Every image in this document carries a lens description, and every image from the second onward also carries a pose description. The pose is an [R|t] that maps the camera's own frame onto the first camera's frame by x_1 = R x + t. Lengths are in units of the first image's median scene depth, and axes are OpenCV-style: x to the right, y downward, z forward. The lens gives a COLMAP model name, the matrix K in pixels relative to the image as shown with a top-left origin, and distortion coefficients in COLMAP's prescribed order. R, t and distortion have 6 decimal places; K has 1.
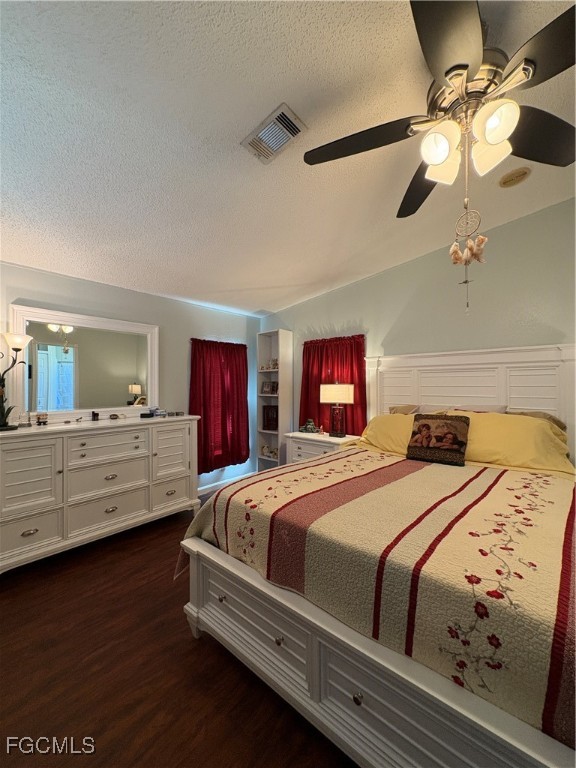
lens RADIAL K [[305.9, 0, 290.0], [0, 305.9, 383.4], [0, 0, 1]] dist [0.002826, -0.000449]
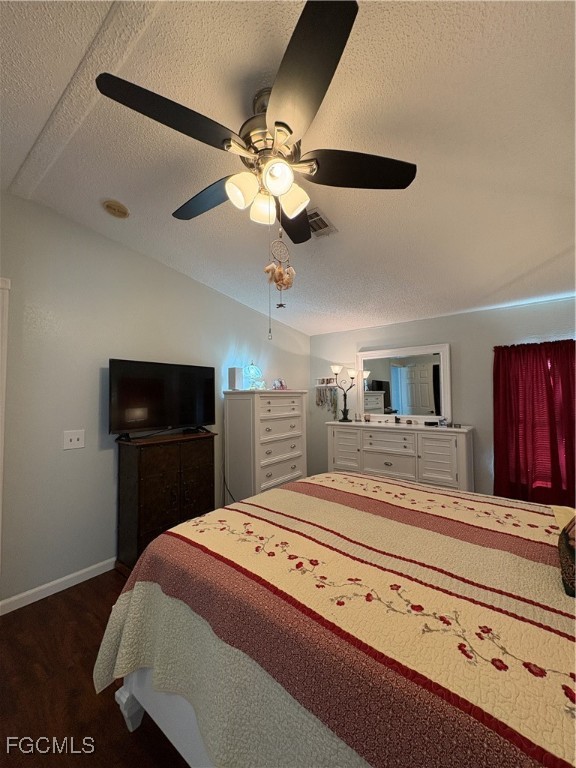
lens RADIAL K [[305.9, 0, 286.8], [0, 305.9, 389.6], [0, 0, 1]] dist [0.002826, -0.000449]
pose [[0.042176, -0.018741, -0.998934, 0.844746], [0.008797, 0.999792, -0.018386, -0.011185], [0.999071, -0.008013, 0.042332, 0.507866]]
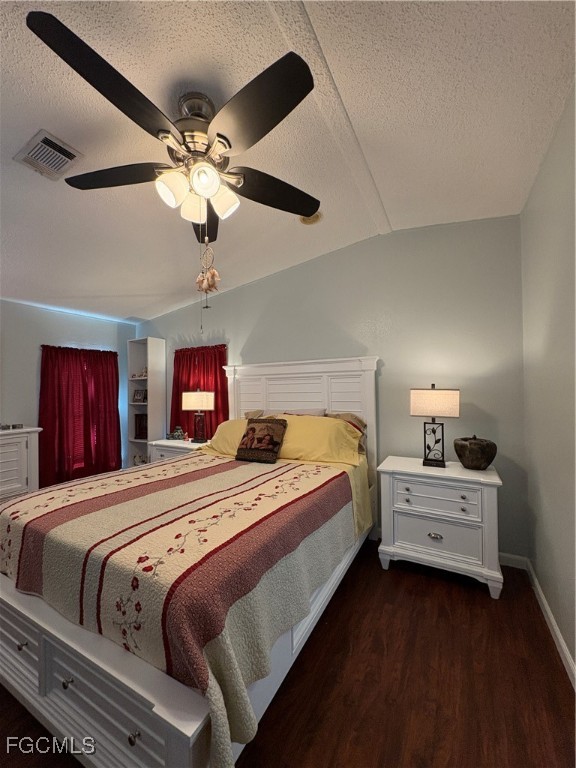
lens RADIAL K [[305.9, 0, 288.9], [0, 305.9, 383.1], [0, 0, 1]] dist [0.002826, -0.000449]
pose [[0.977887, -0.009232, 0.208931, 0.330744], [0.012898, 0.999786, -0.016192, -0.008045], [-0.208737, 0.018529, 0.977796, -0.110479]]
